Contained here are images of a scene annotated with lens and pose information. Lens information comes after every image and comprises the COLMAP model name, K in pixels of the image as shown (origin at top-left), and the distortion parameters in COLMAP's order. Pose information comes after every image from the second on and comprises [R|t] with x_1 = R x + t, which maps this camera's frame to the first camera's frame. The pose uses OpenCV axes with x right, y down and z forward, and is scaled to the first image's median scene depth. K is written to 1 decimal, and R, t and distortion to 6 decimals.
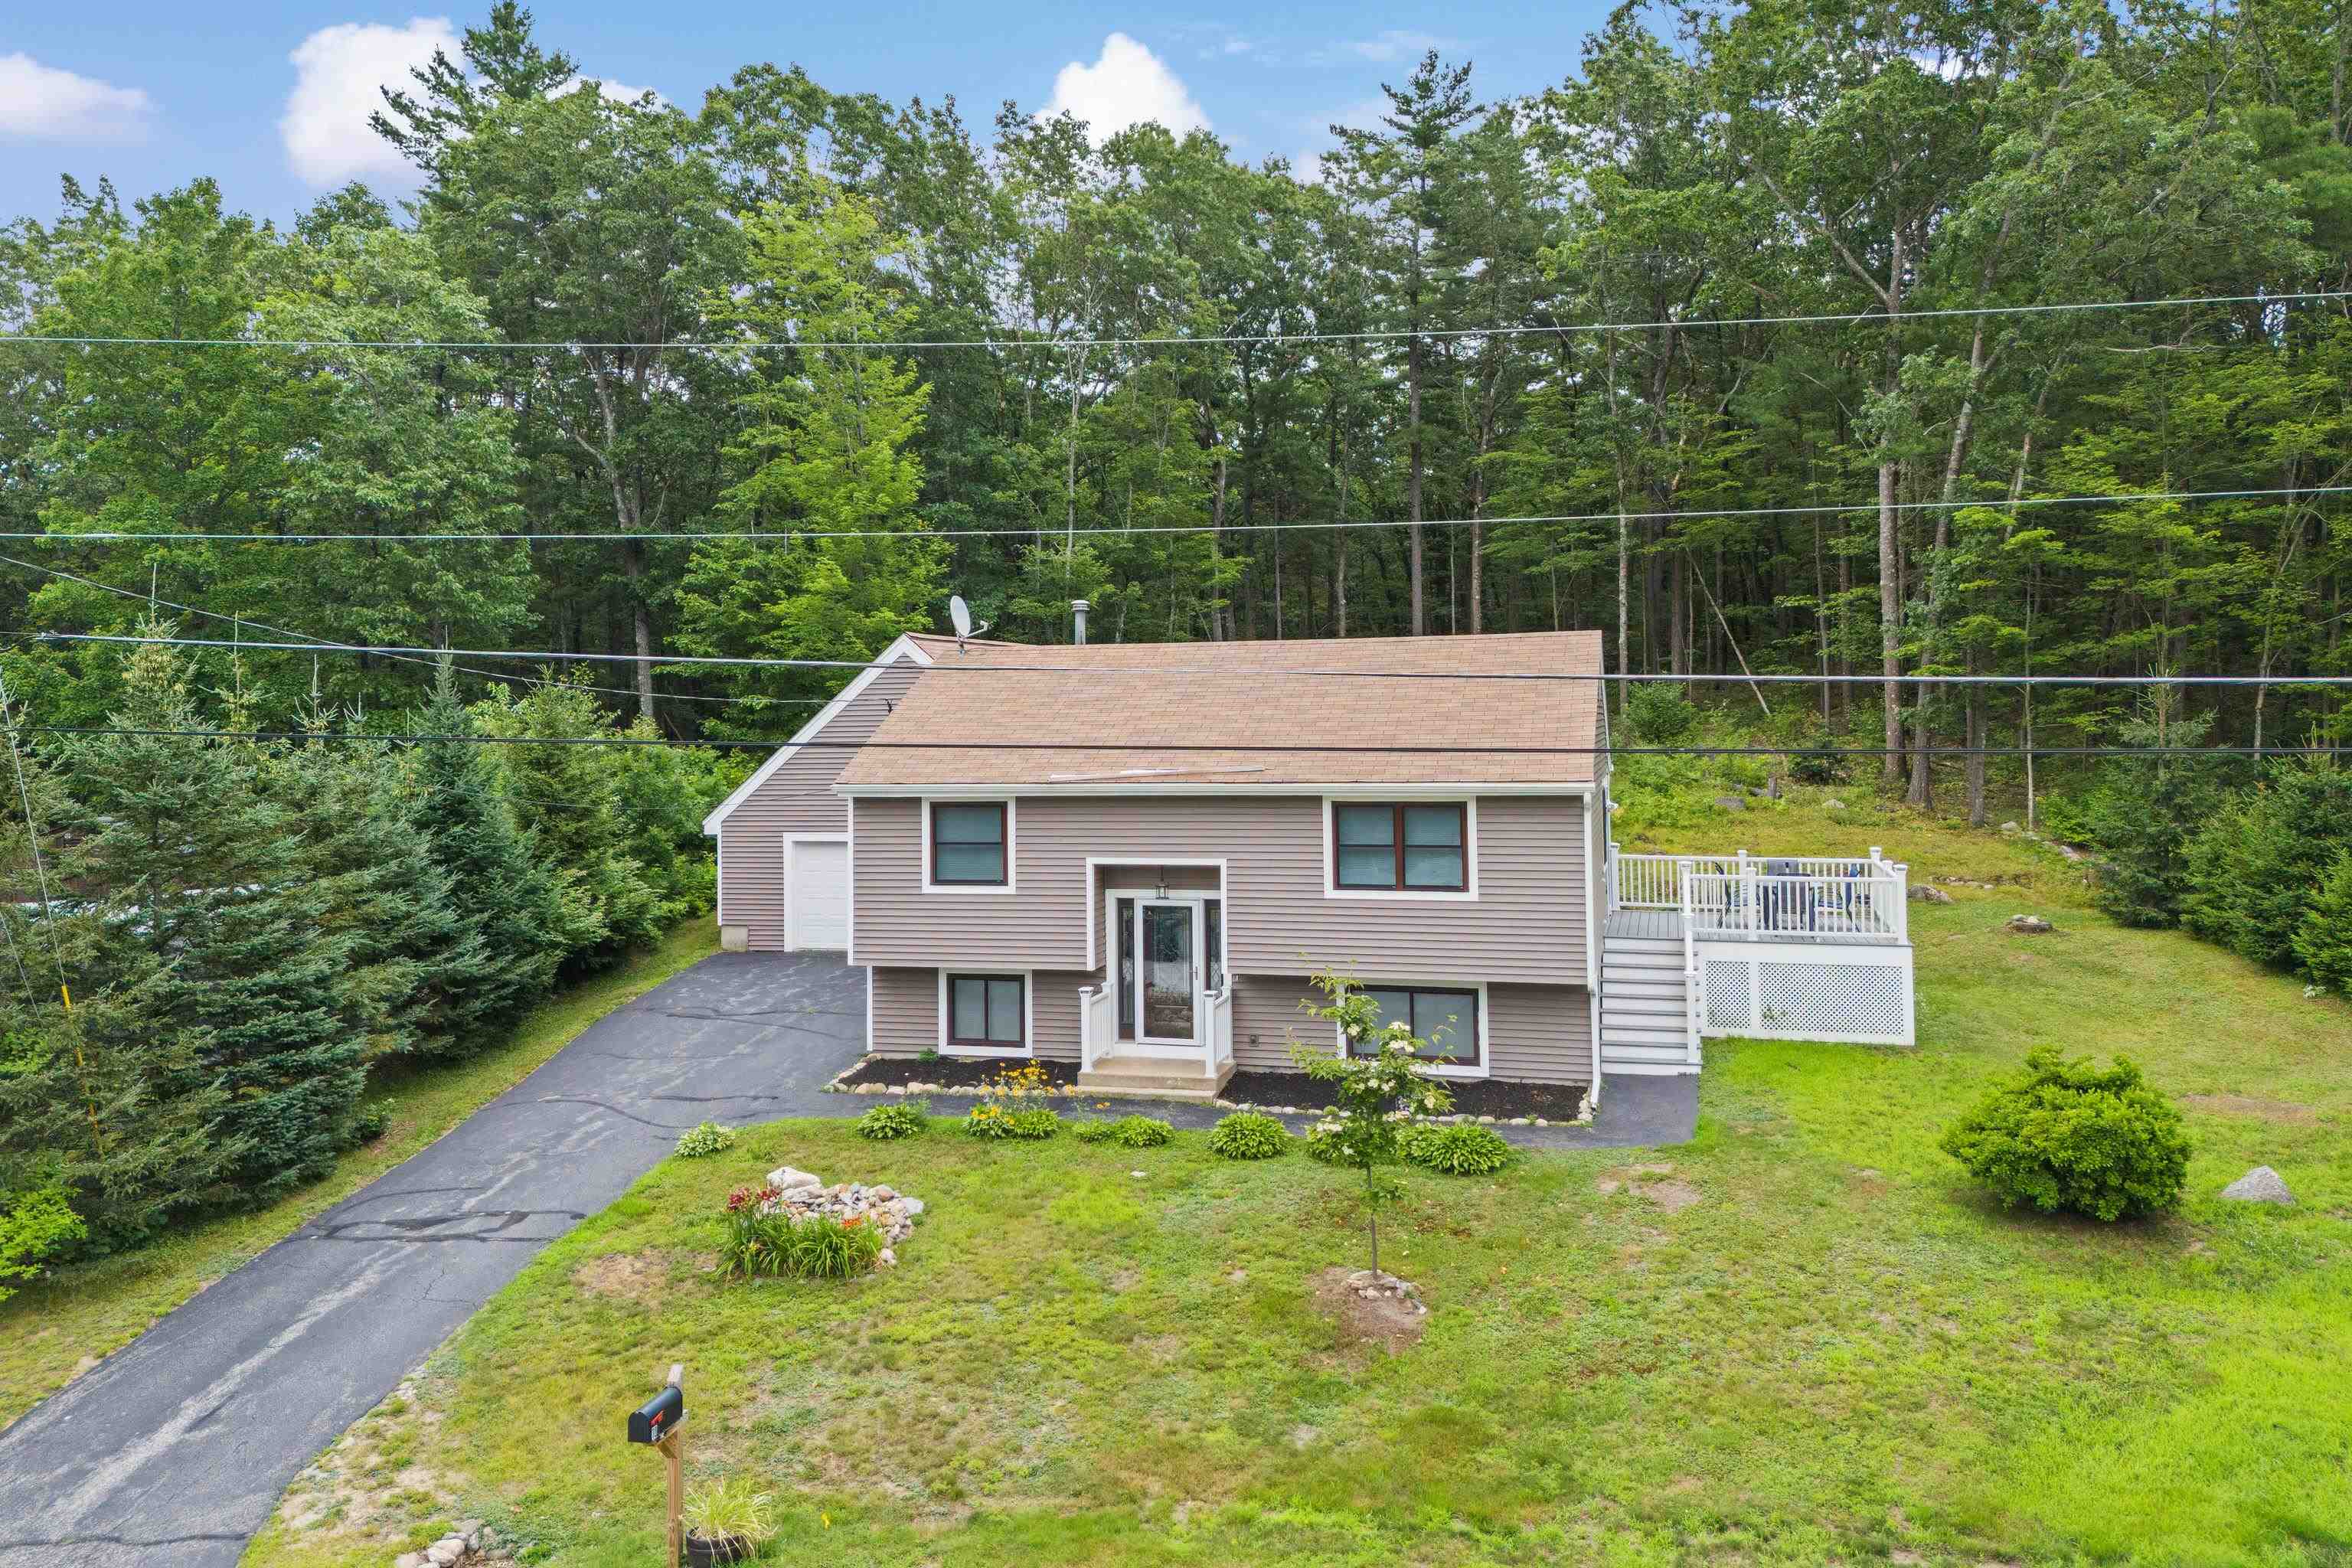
lens RADIAL K [[1744.4, 0, 1183.3], [0, 1744.4, 662.4], [0, 0, 1]] dist [0.097948, -0.134656]
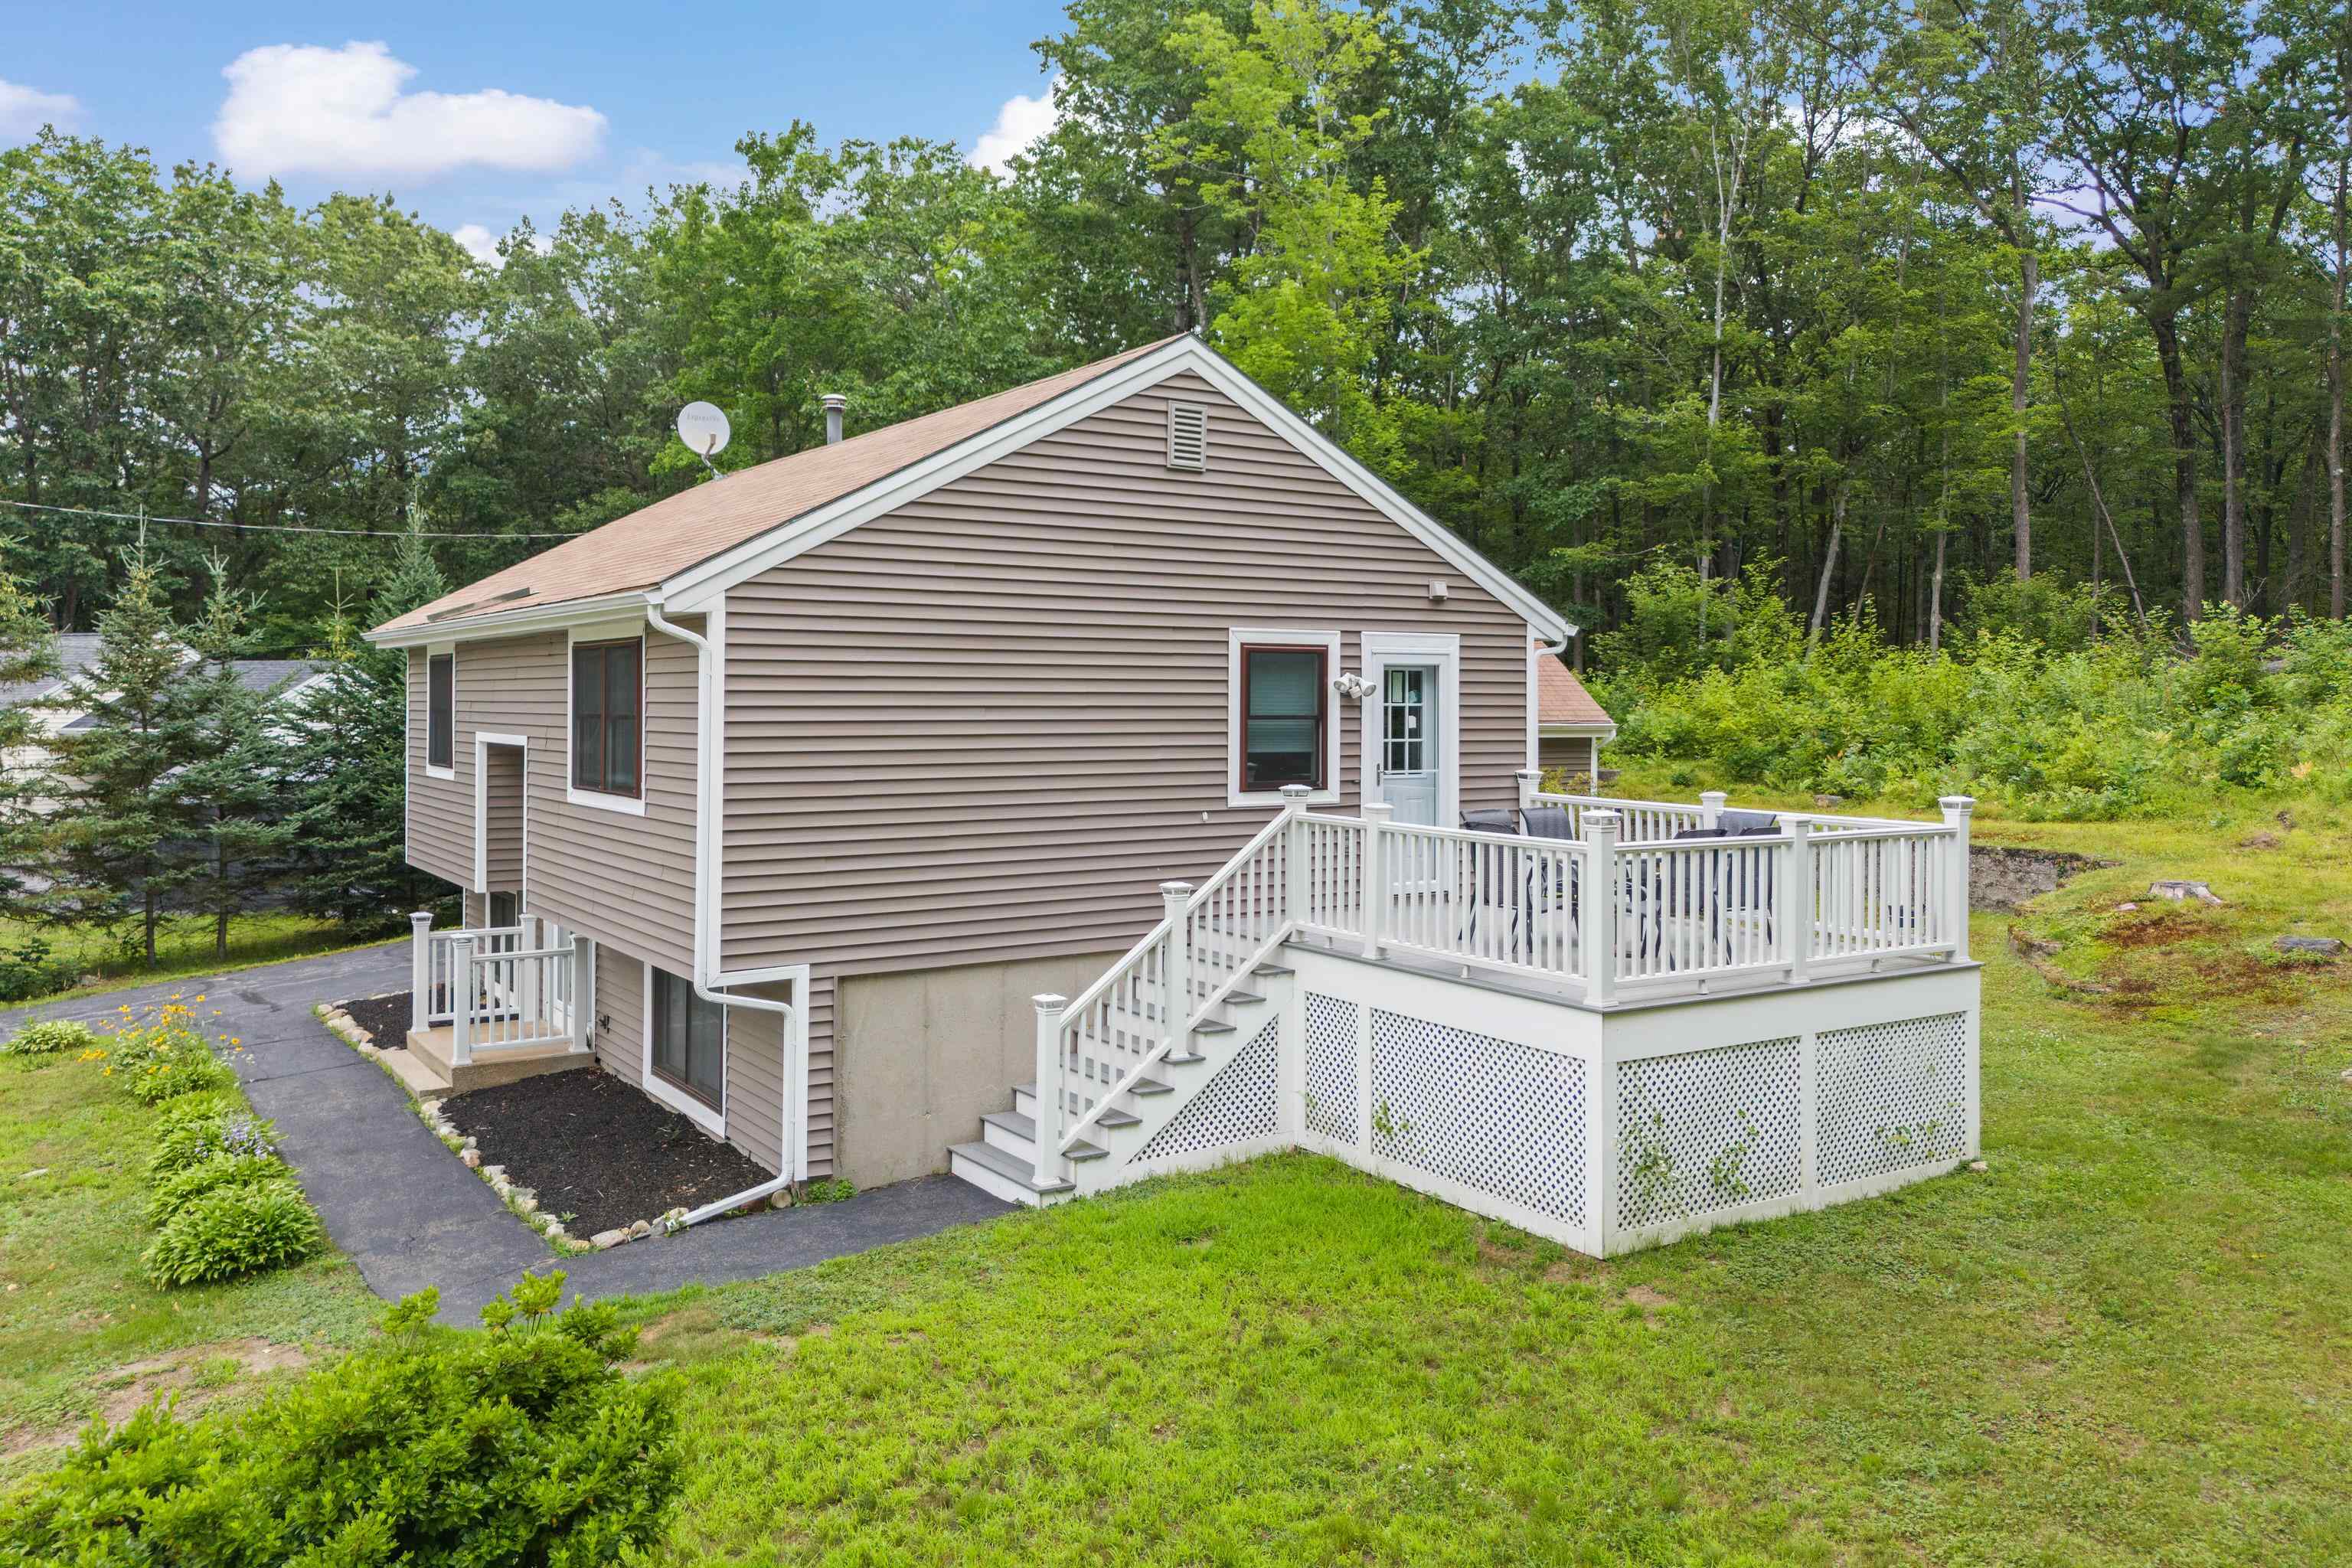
lens RADIAL K [[1750.7, 0, 1182.8], [0, 1750.7, 693.9], [0, 0, 1]] dist [0.083042, -0.103543]
pose [[0.754166, 0.014196, -0.656530, 0.629597], [0.006729, 0.999547, 0.029343, 0.079057], [0.656649, -0.026548, 0.753729, 0.663480]]
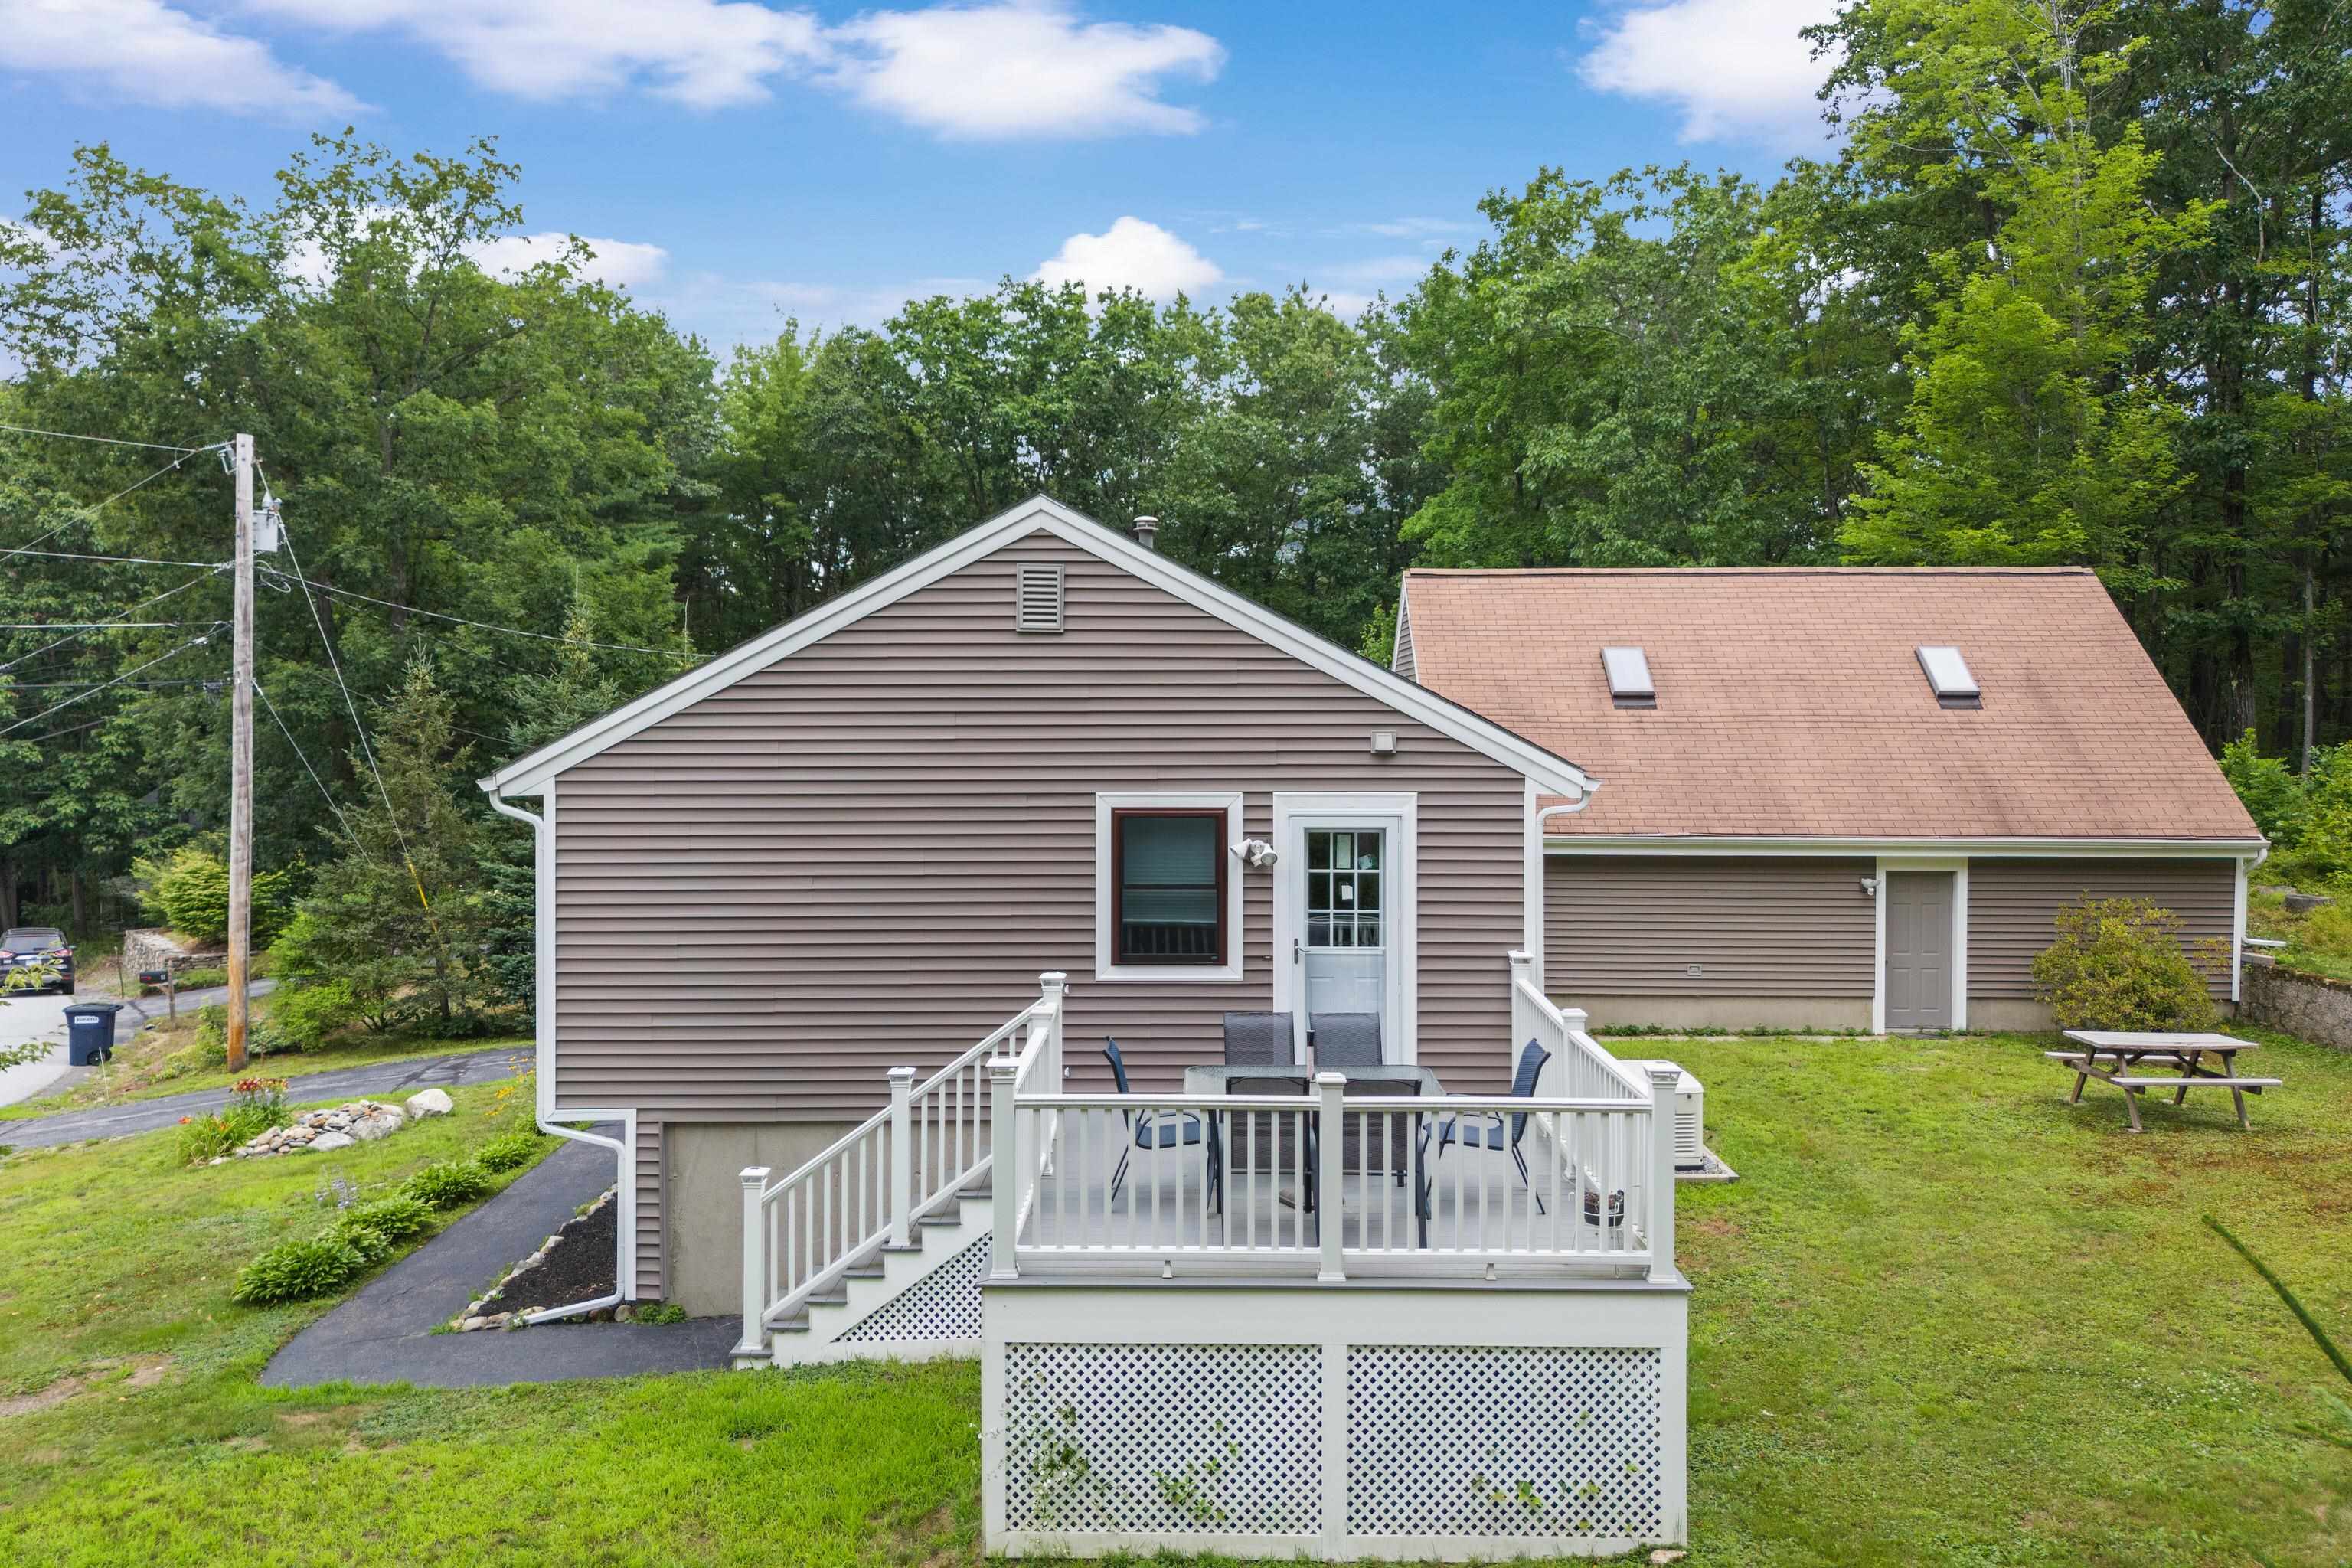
lens RADIAL K [[1773.1, 0, 1176.0], [0, 1773.1, 743.9], [0, 0, 1]] dist [0.074117, -0.092259]
pose [[0.255449, 0.027719, -0.966425, 0.806724], [0.028621, 0.998934, 0.036217, 0.039559], [0.966399, -0.036912, 0.254383, 0.989819]]
